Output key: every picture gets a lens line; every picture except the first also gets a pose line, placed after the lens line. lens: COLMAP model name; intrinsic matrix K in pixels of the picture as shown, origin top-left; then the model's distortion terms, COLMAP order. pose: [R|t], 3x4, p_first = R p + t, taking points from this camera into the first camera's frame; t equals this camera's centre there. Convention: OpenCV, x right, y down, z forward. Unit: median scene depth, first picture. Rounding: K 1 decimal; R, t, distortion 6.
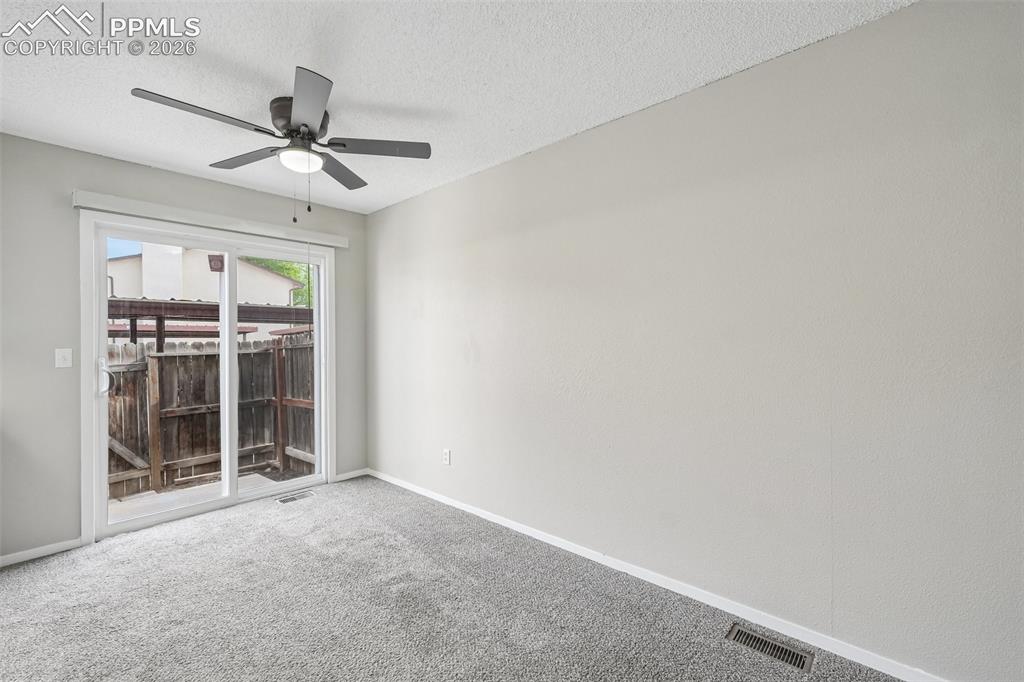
lens RADIAL K [[443.3, 0, 512.0], [0, 443.3, 341.0], [0, 0, 1]] dist [0.000338, 0.000129]
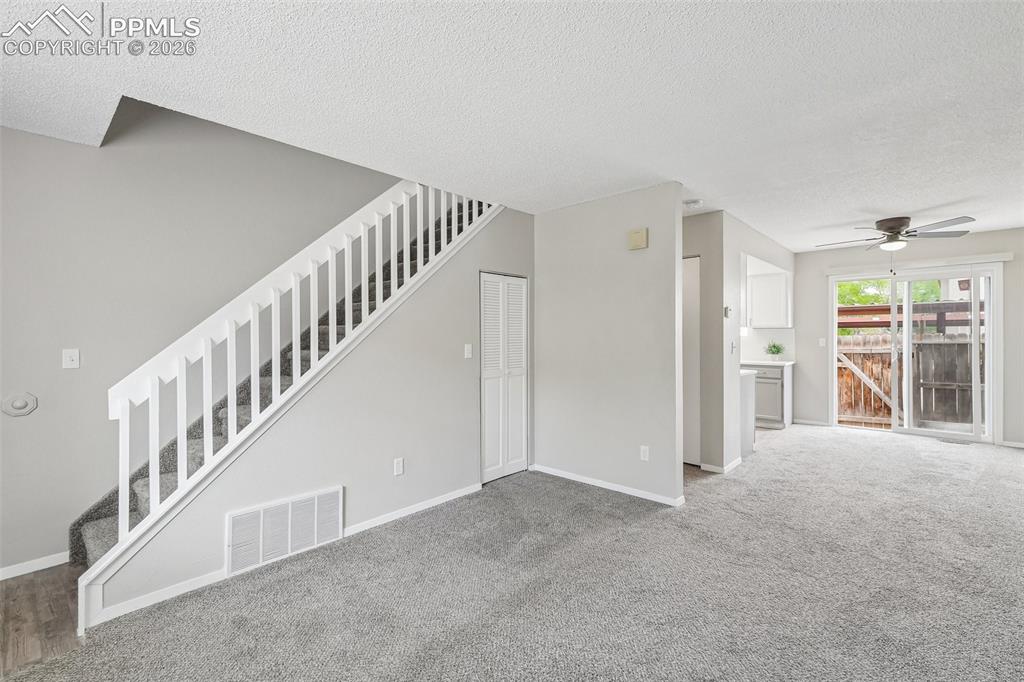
lens RADIAL K [[454.3, 0, 515.5], [0, 454.3, 332.0], [0, 0, 1]] dist [0.001207, 0.000266]
pose [[0.006683, 0.007155, -0.999952, 0.605378], [0.007034, 0.999949, 0.007202, -0.020203], [0.999953, -0.007082, 0.006633, -0.271230]]
